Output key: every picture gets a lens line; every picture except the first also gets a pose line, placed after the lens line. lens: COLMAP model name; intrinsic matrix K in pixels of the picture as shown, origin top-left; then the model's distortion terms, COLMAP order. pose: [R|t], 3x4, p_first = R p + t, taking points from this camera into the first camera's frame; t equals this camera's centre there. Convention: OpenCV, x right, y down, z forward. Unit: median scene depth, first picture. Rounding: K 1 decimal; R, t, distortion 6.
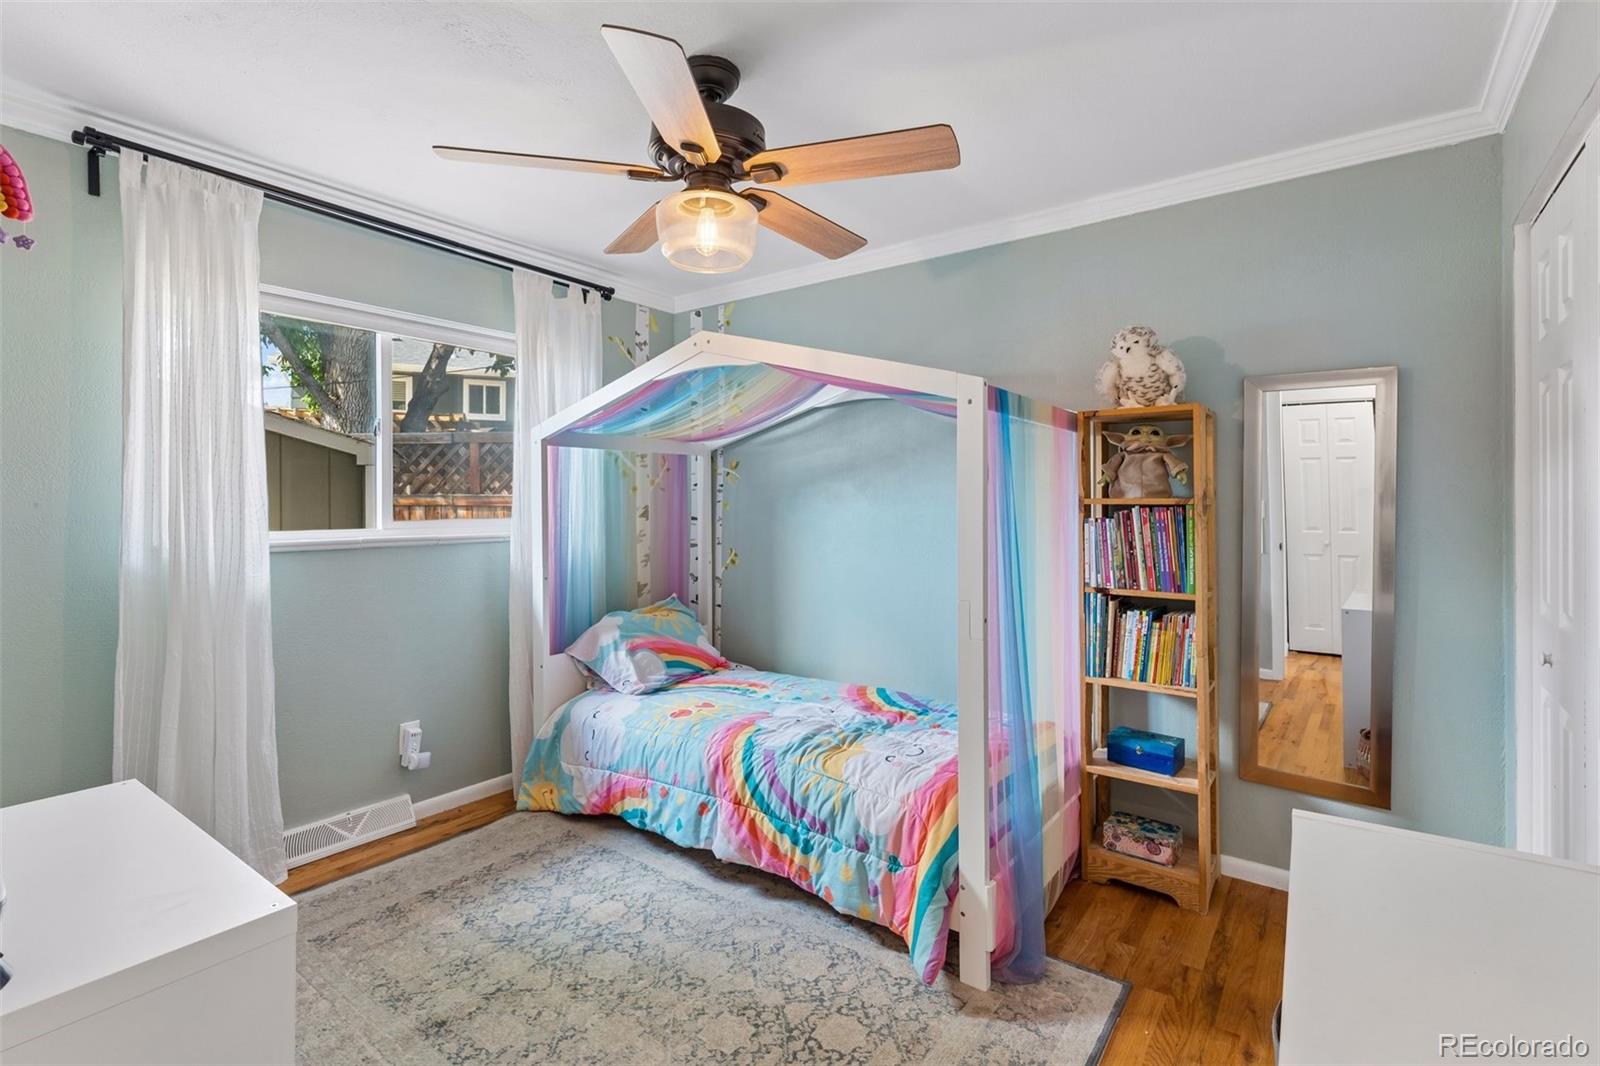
lens RADIAL K [[750.6, 0, 800.0], [0, 750.6, 533.0], [0, 0, 1]] dist [0.000045, 0.000614]
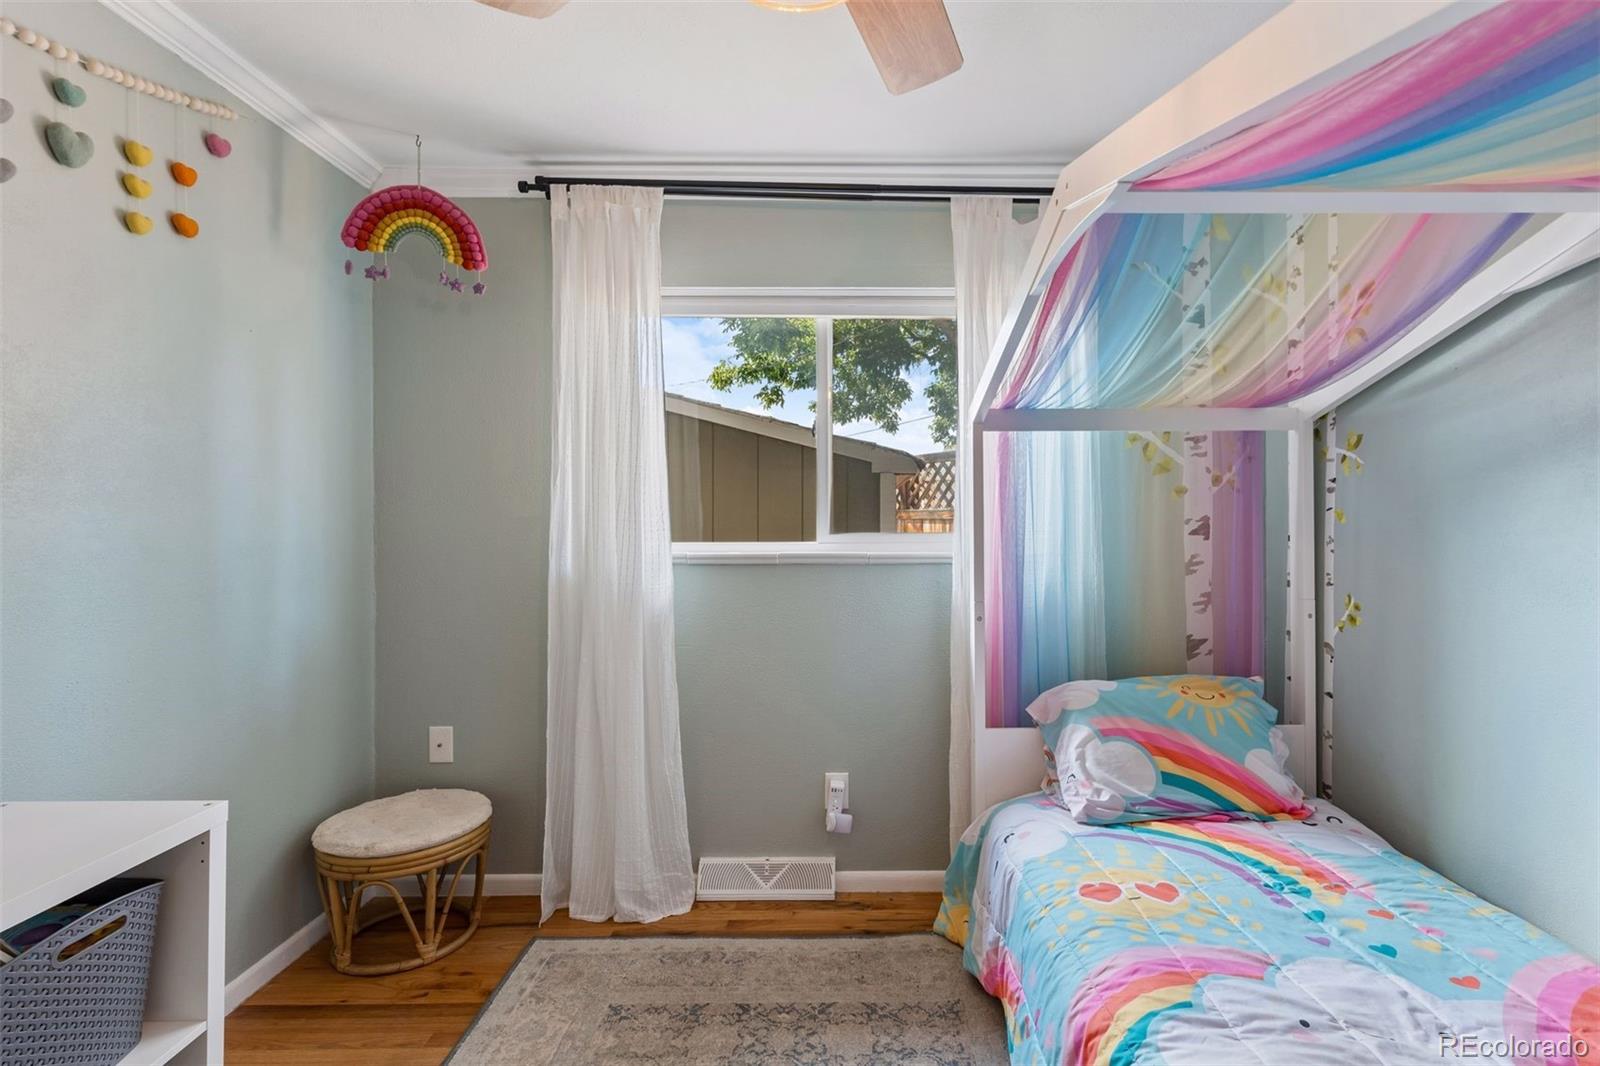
lens RADIAL K [[774.8, 0, 800.1], [0, 774.8, 529.1], [0, 0, 1]] dist [0.001581, 0.000334]
pose [[0.607953, 0.010943, -0.793898, 0.140802], [-0.030558, 0.999487, -0.009624, -0.011748], [0.793385, 0.030111, 0.607975, 0.423545]]
